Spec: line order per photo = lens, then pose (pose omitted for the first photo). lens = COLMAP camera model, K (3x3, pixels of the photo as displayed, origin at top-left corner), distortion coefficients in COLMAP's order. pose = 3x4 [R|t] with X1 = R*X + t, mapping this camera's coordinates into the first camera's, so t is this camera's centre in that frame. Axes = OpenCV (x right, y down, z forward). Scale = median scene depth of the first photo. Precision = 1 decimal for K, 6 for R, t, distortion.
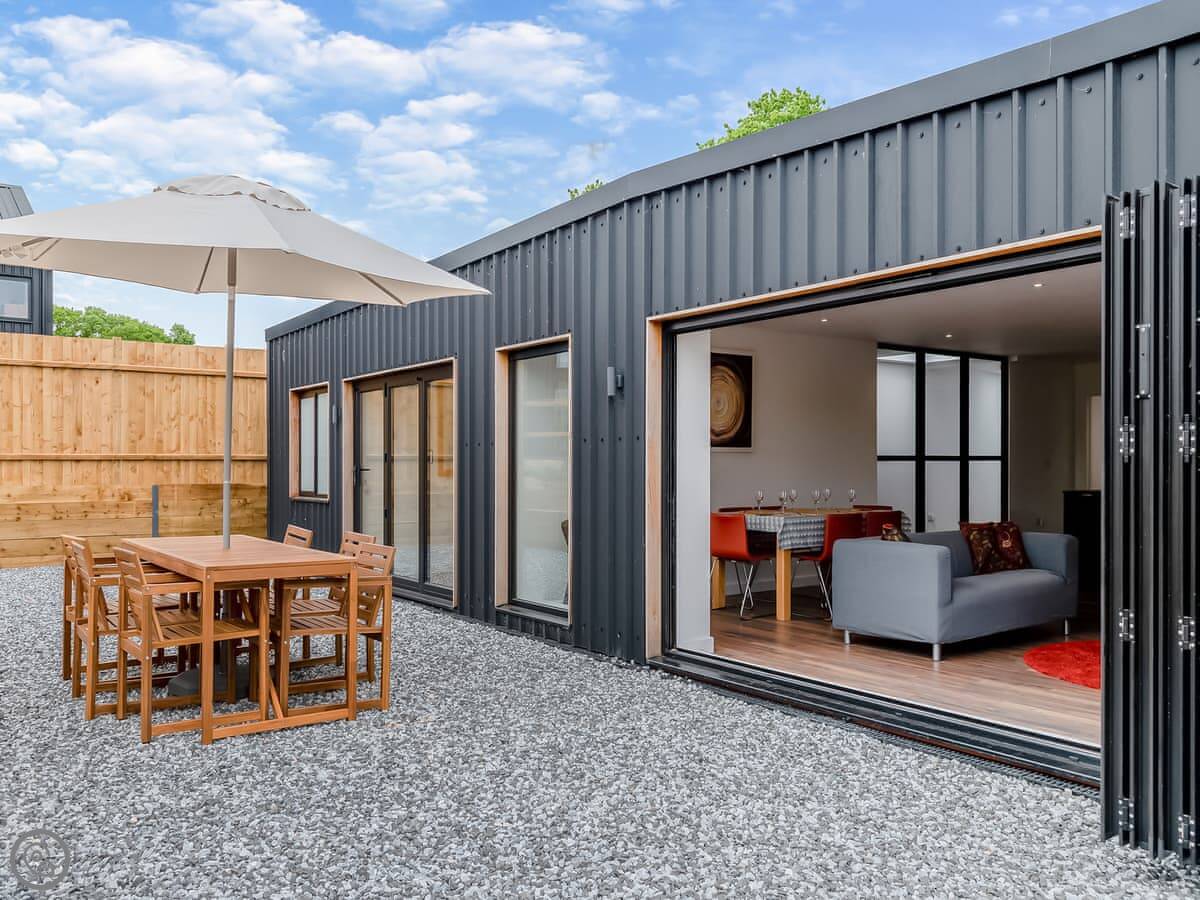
lens RADIAL K [[940.6, 0, 600.4], [0, 940.6, 455.9], [0, 0, 1]] dist [0.001782, -0.010517]
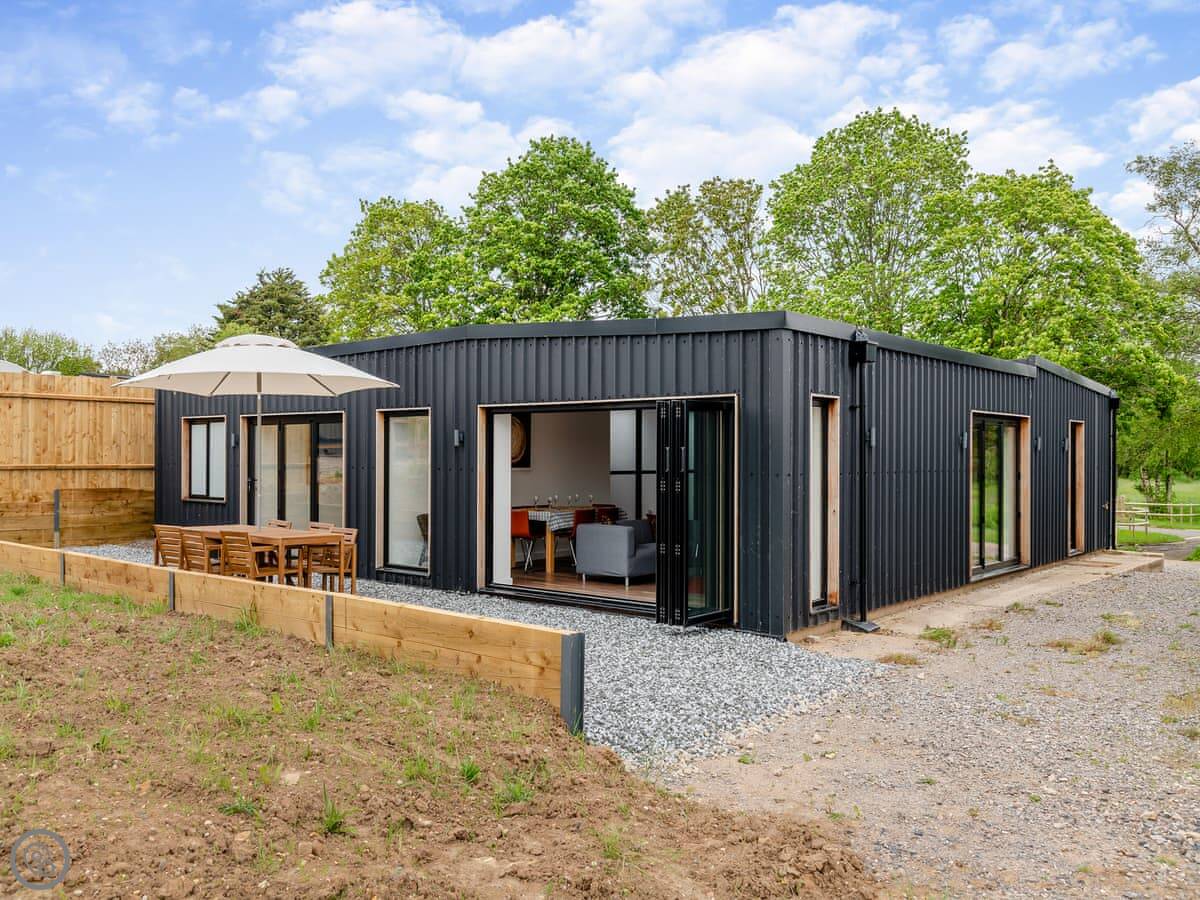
lens RADIAL K [[1023.4, 0, 600.0], [0, 1023.4, 450.0], [0, 0, 1]] dist [-0.009008, -0.006864]
pose [[0.971542, 0.005830, 0.236795, -0.164360], [-0.007555, 0.999951, 0.006376, -0.062560], [-0.236746, -0.007984, 0.971539, -0.857337]]
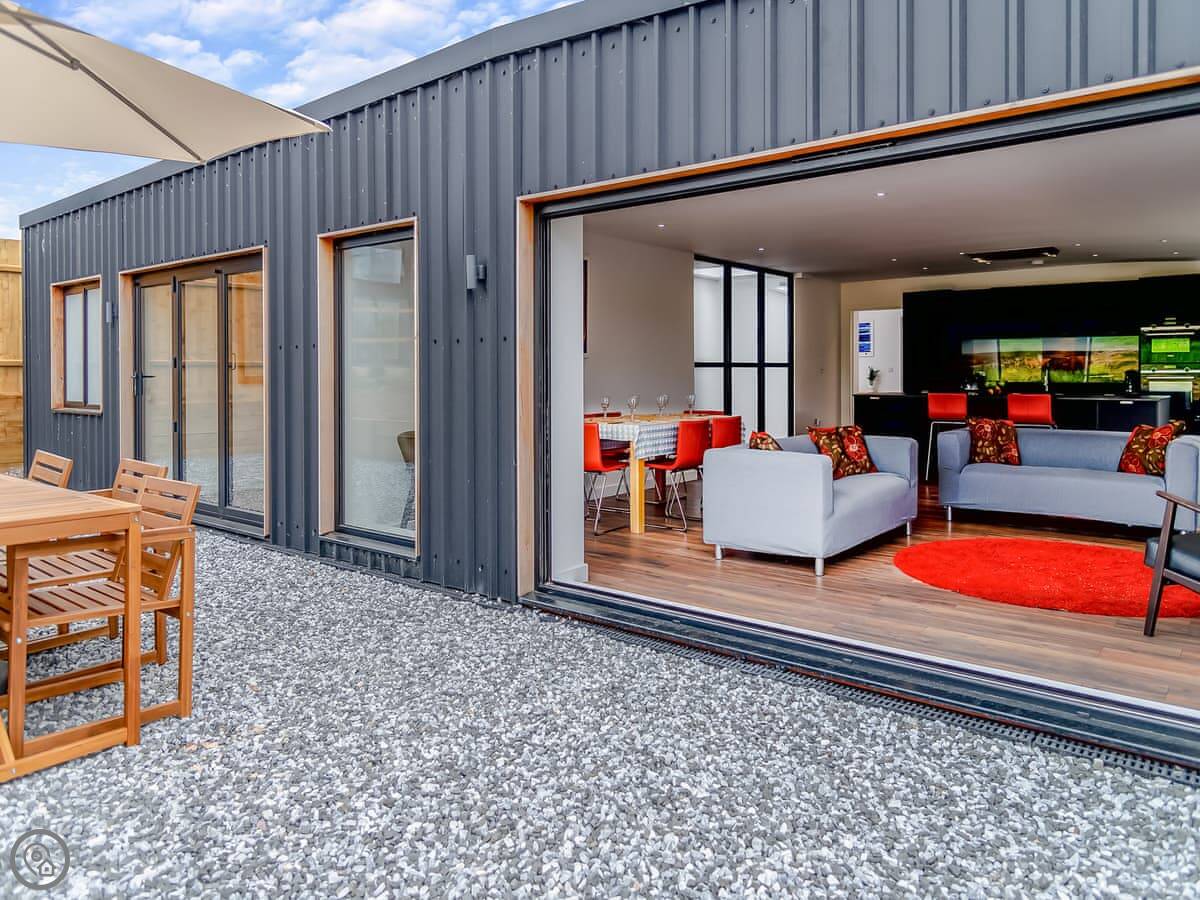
lens RADIAL K [[816.0, 0, 606.2], [0, 816.0, 376.2], [0, 0, 1]] dist [0.008143, -0.008315]
pose [[0.964497, -0.002221, 0.264083, -0.058415], [-0.001568, 0.999899, 0.014137, 0.003902], [-0.264088, -0.014049, 0.964396, 0.223499]]
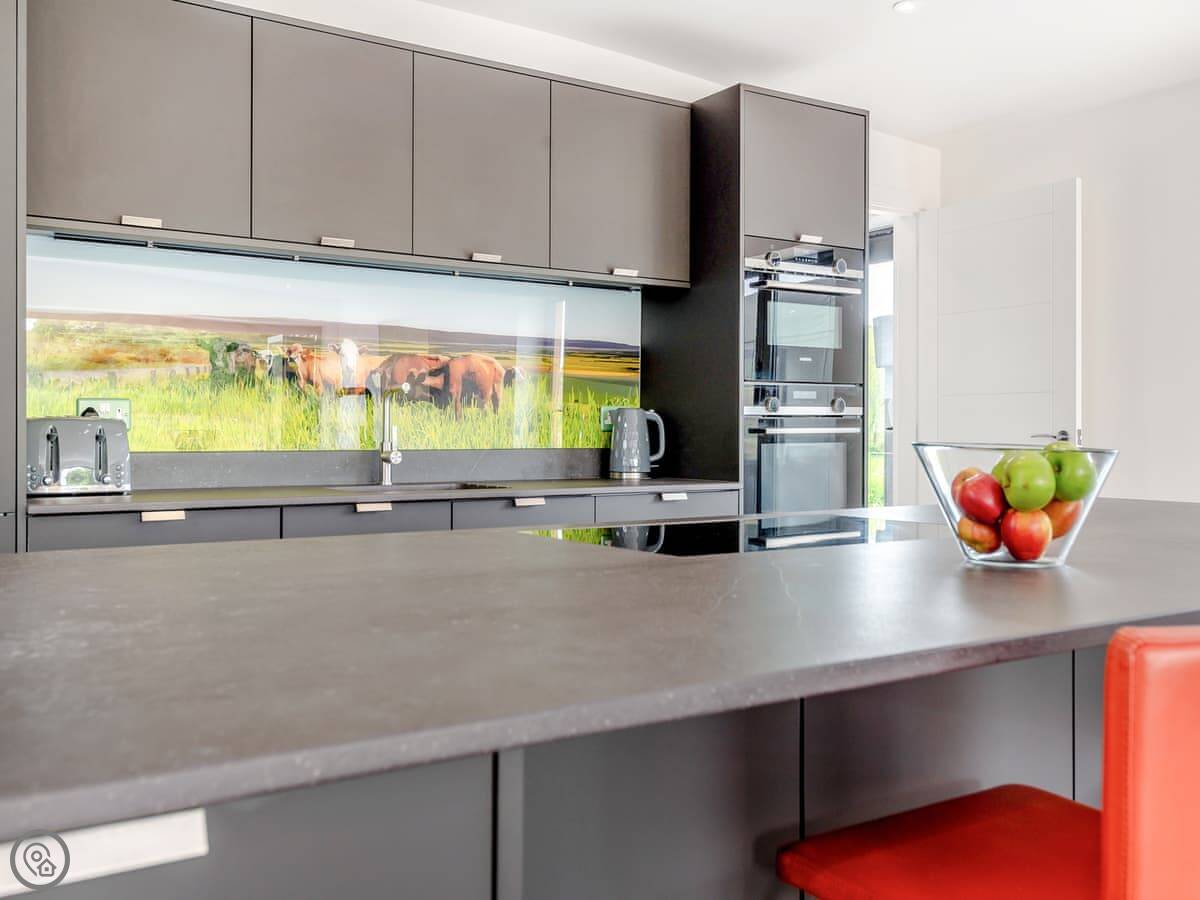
lens RADIAL K [[1101.0, 0, 600.6], [0, 1101.0, 423.6], [0, 0, 1]] dist [0.008768, 0.007958]
pose [[0.058924, 0.007600, 0.998234, 0.660788], [-0.014167, 0.999877, -0.006776, 0.025907], [-0.998162, -0.013742, 0.059024, 1.383949]]
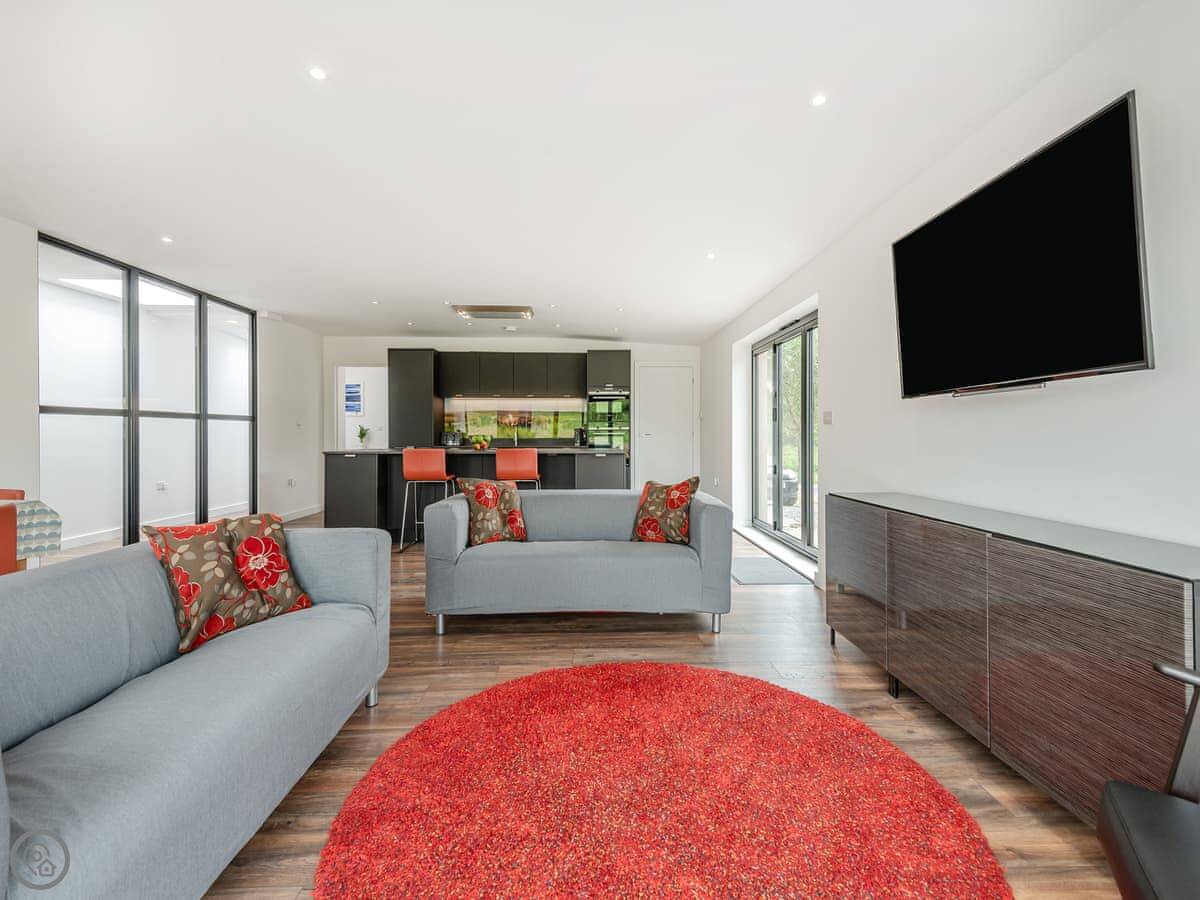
lens RADIAL K [[540.9, 0, 608.7], [0, 540.9, 444.0], [0, 0, 1]] dist [0.002602, -0.000033]
pose [[0.552673, -0.012585, 0.833303, 0.297798], [-0.008942, 0.999739, 0.021029, 0.022967], [-0.833350, -0.019074, 0.552417, 0.691435]]
